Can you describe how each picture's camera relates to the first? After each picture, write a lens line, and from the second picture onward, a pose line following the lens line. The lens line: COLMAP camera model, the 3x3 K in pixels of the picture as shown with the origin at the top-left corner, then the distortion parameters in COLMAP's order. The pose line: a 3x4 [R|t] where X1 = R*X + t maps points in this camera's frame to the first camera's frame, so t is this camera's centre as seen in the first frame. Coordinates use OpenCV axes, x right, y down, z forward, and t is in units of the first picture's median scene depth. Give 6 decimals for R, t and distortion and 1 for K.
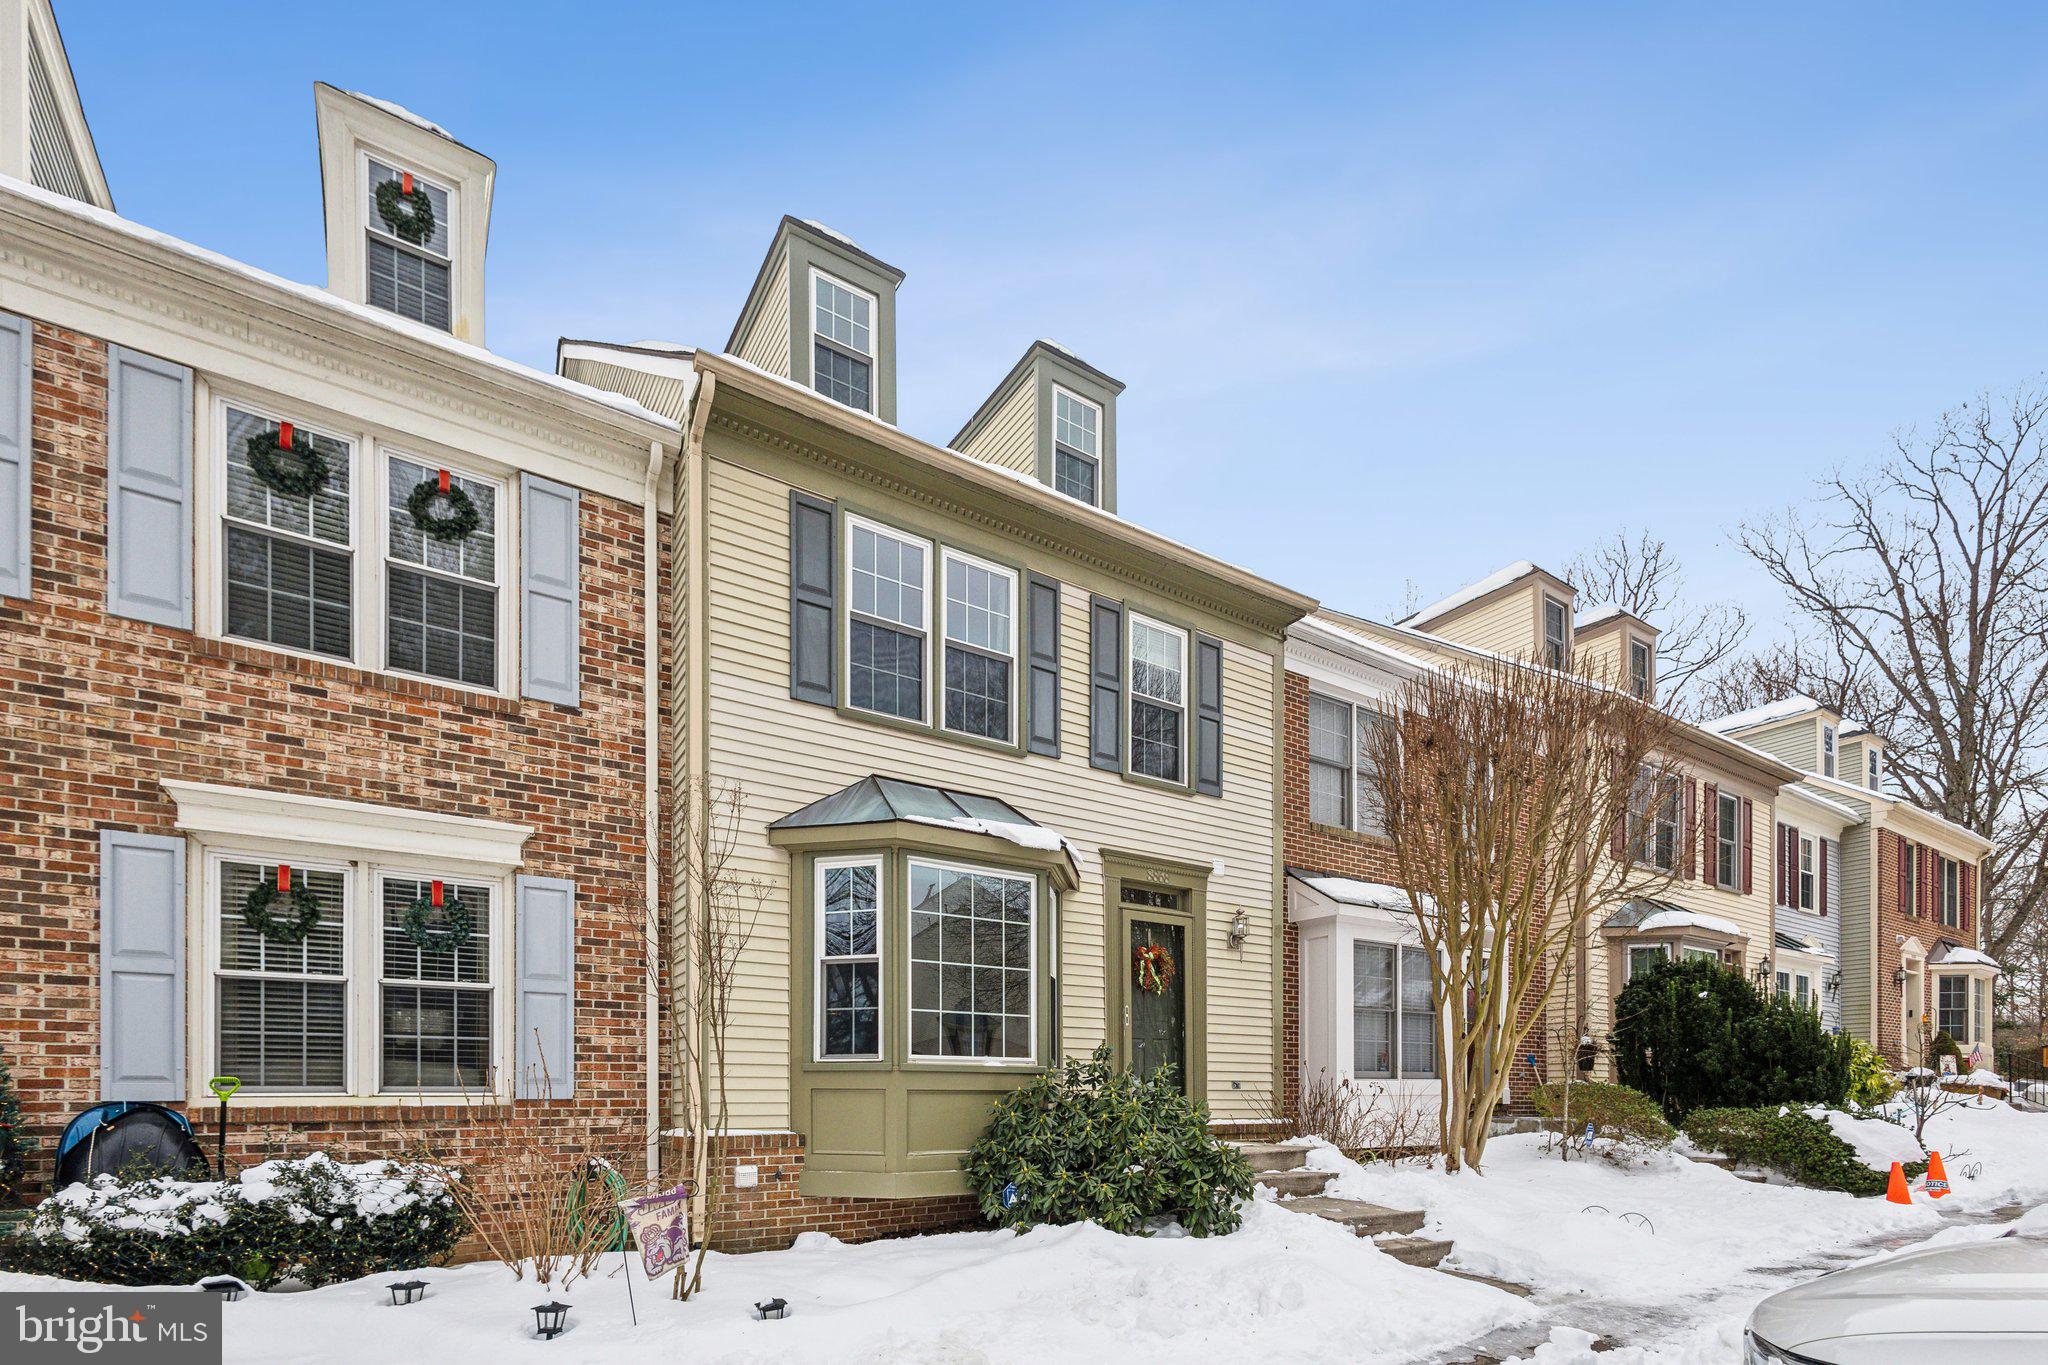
lens RADIAL K [[976.7, 0, 951.0], [0, 976.7, 739.0], [0, 0, 1]] dist [0.004601, -0.000157]
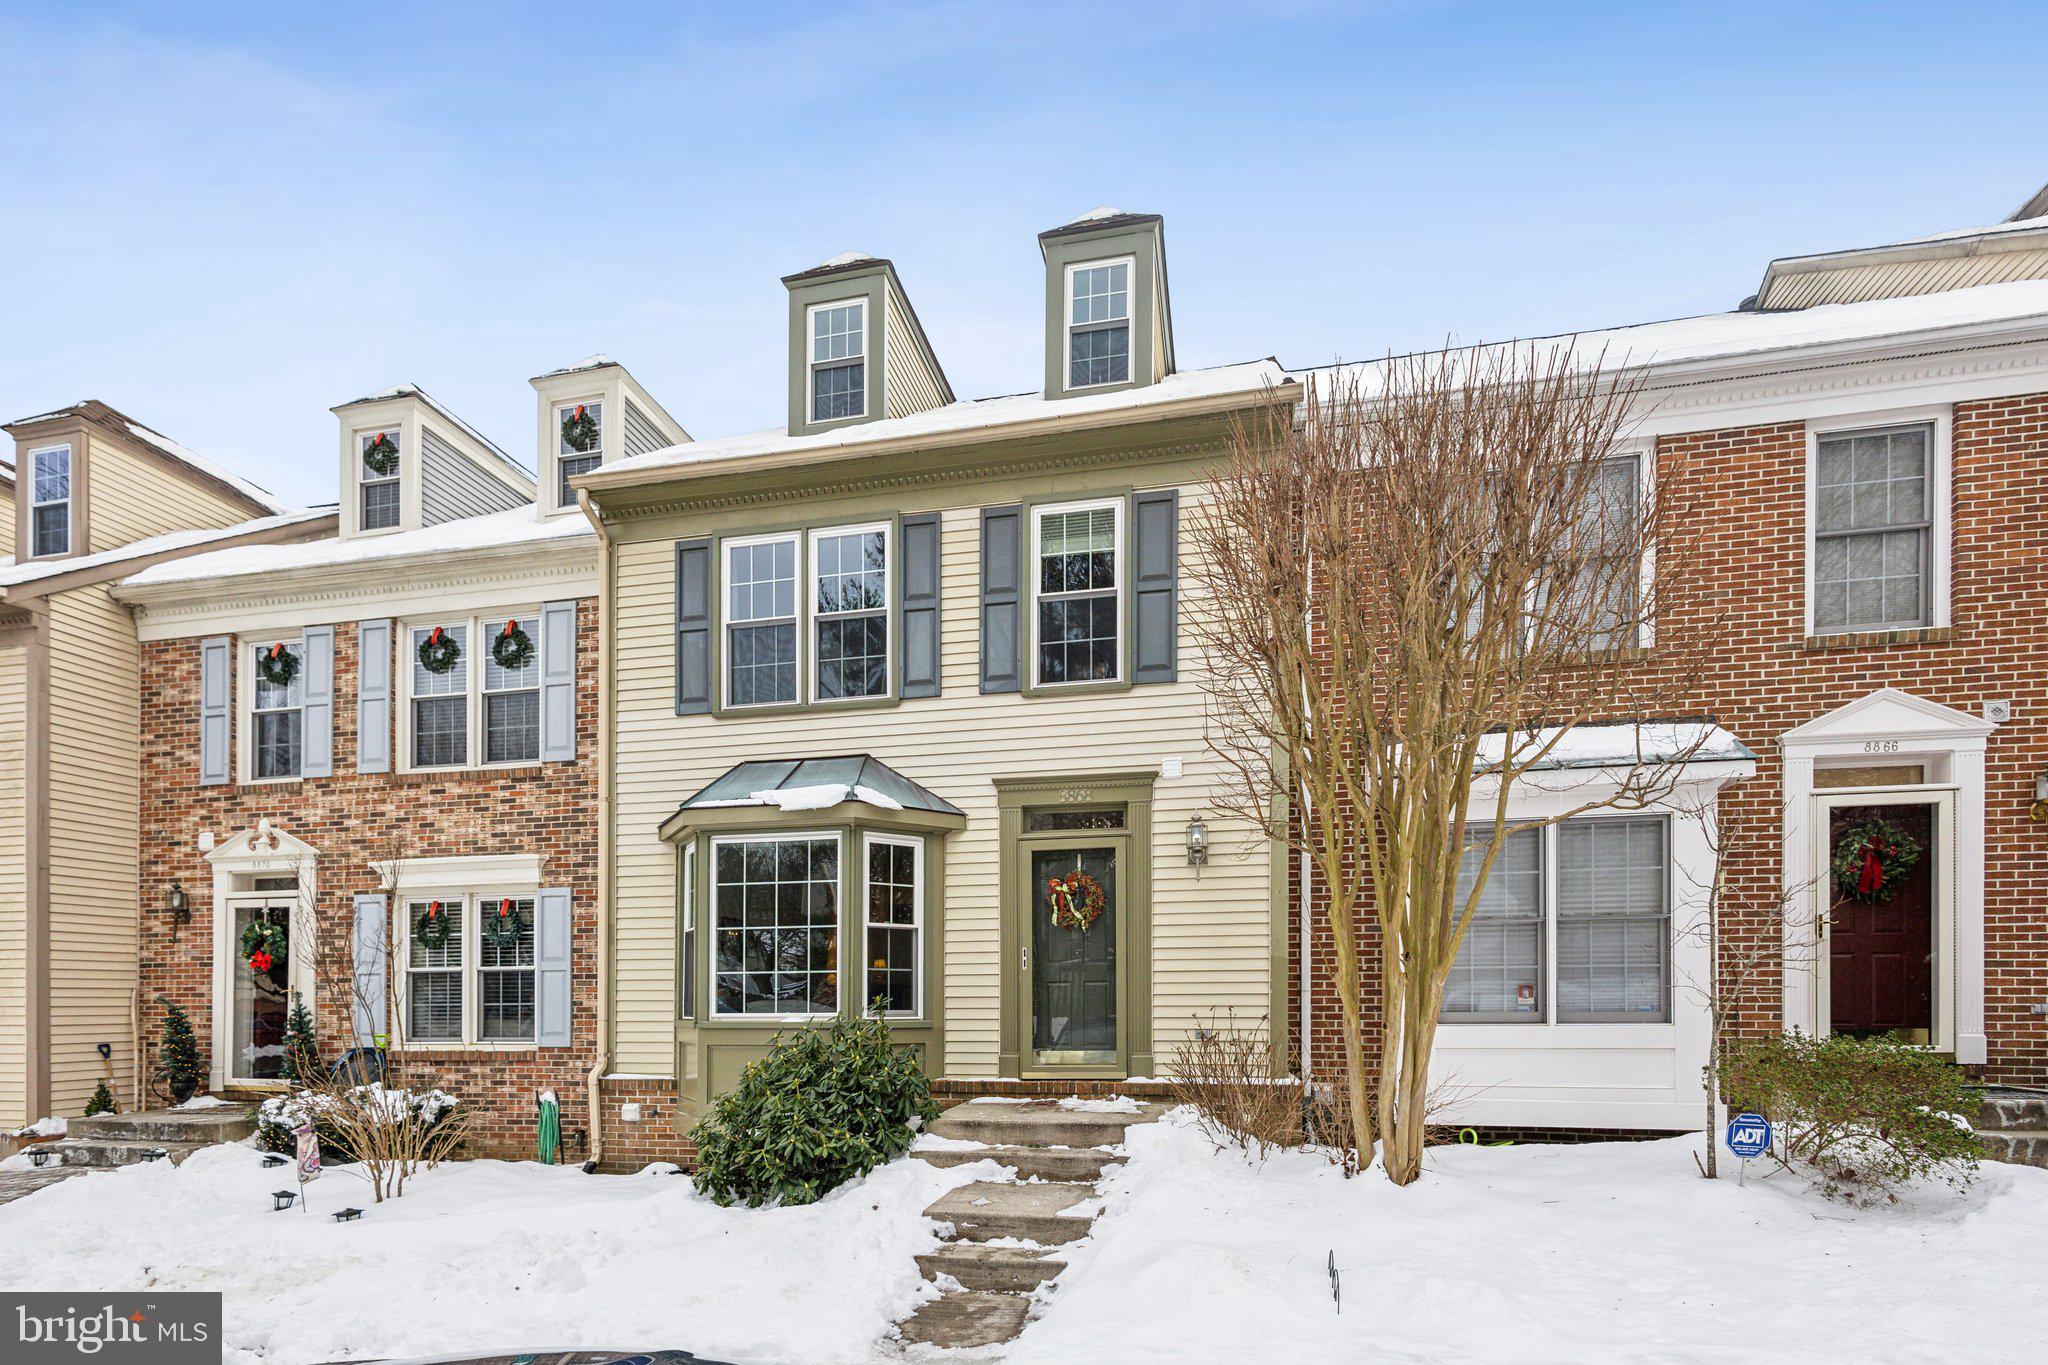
lens RADIAL K [[993.1, 0, 1089.1], [0, 993.1, 638.7], [0, 0, 1]] dist [0.004691, 0.000734]
pose [[0.694491, -0.249155, -0.674985, 1.189130], [0.254152, 0.962602, -0.093826, 0.127257], [0.673119, -0.106388, 0.731842, 0.511118]]
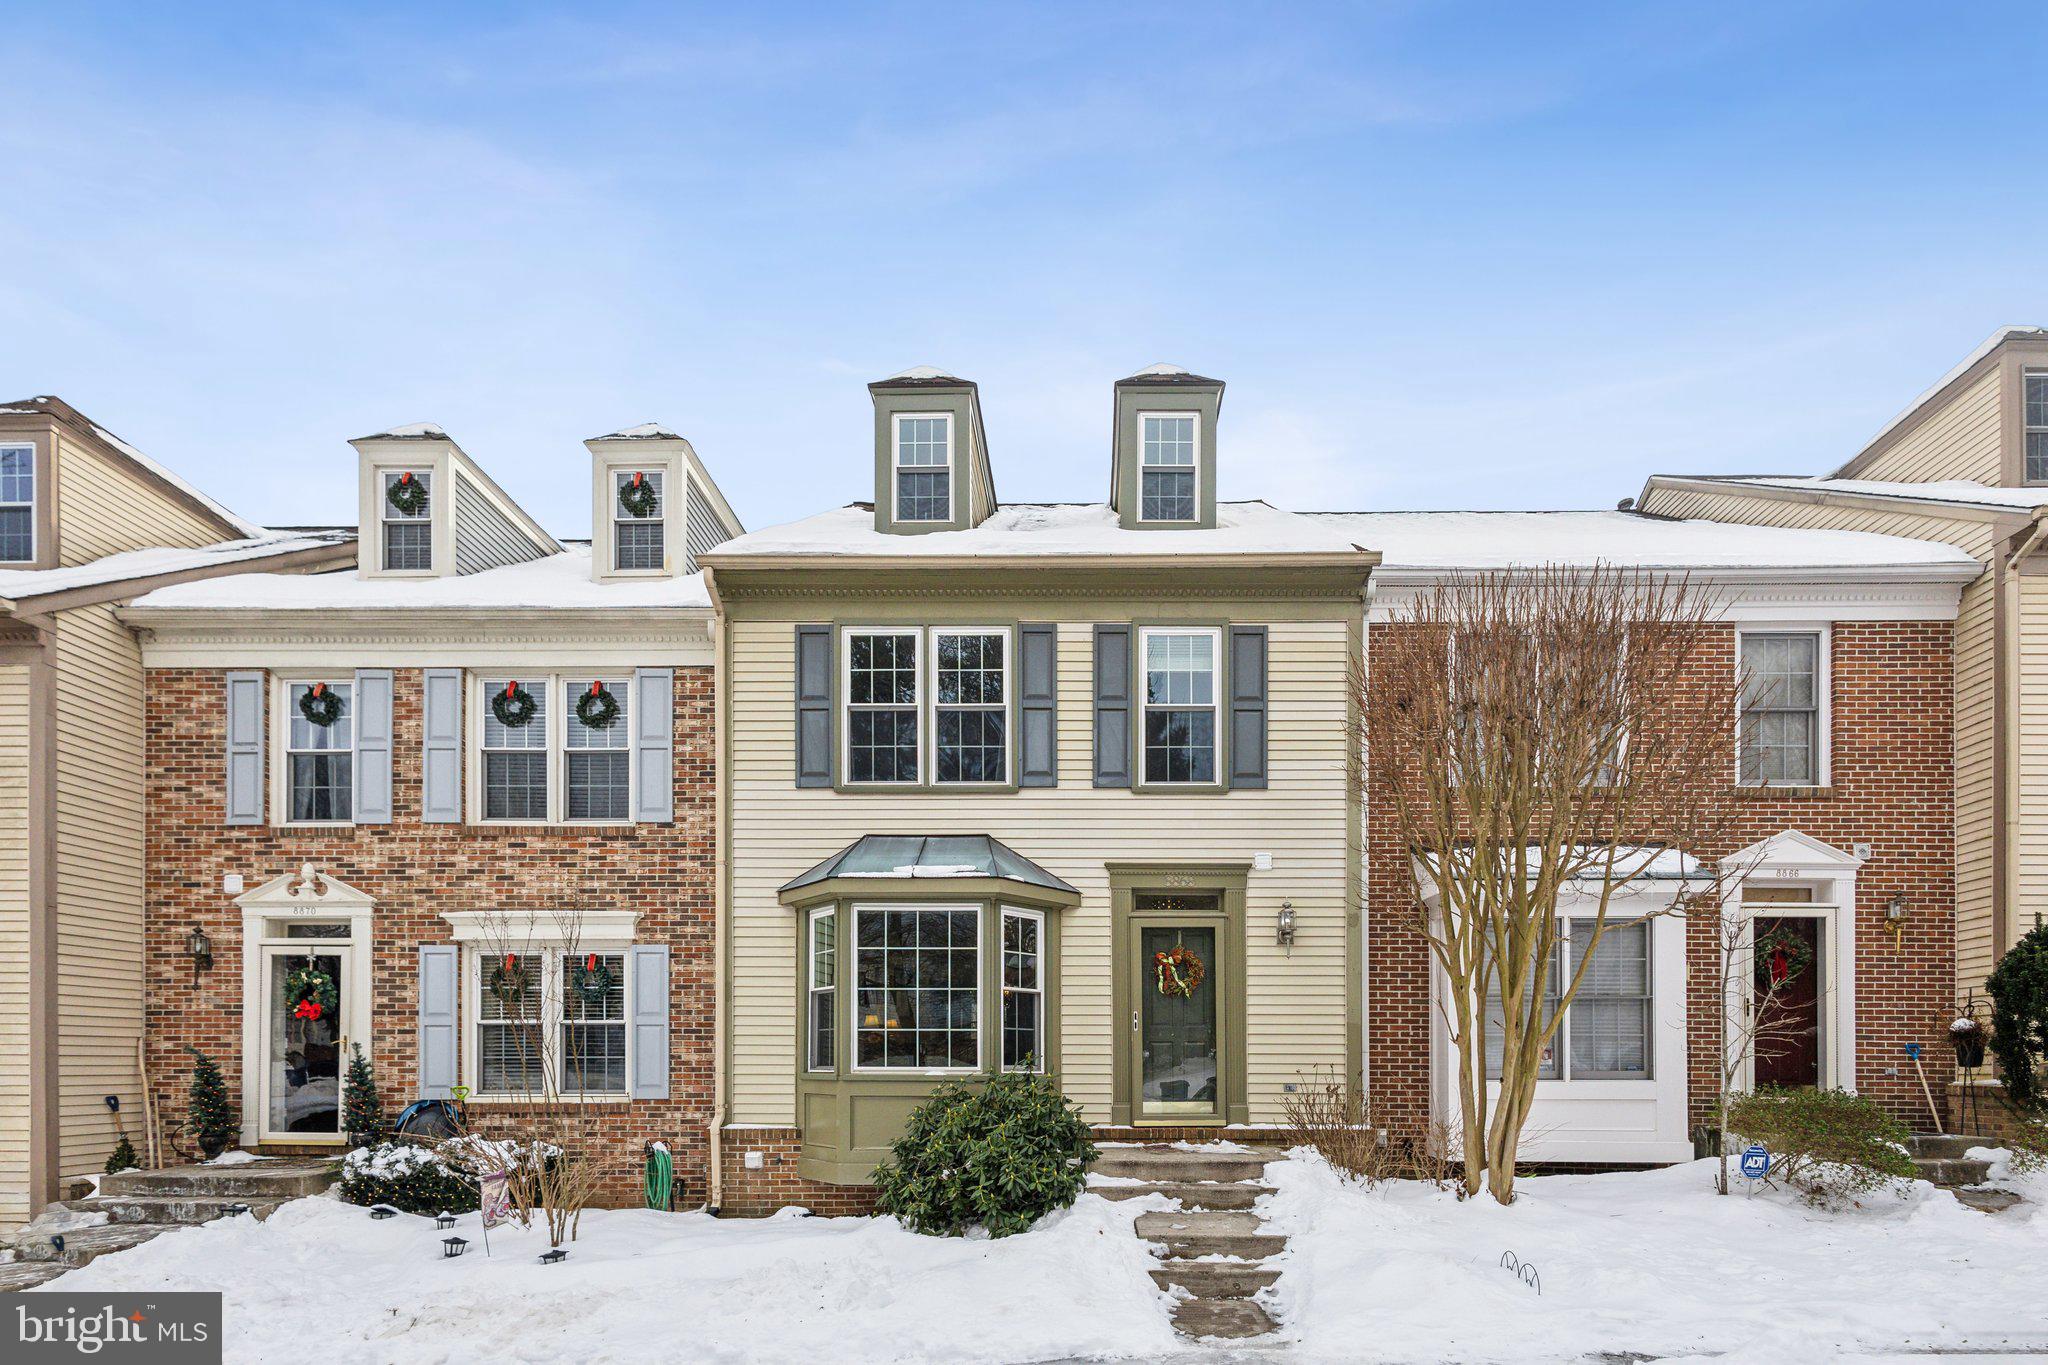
lens RADIAL K [[948.0, 0, 1099.7], [0, 948.0, 685.9], [0, 0, 1]] dist [0.005646, 0.000669]
pose [[0.825134, -0.206334, -0.525909, 0.982114], [0.192781, 0.977877, -0.081191, 0.006967], [0.531026, -0.034392, 0.846657, 0.164095]]
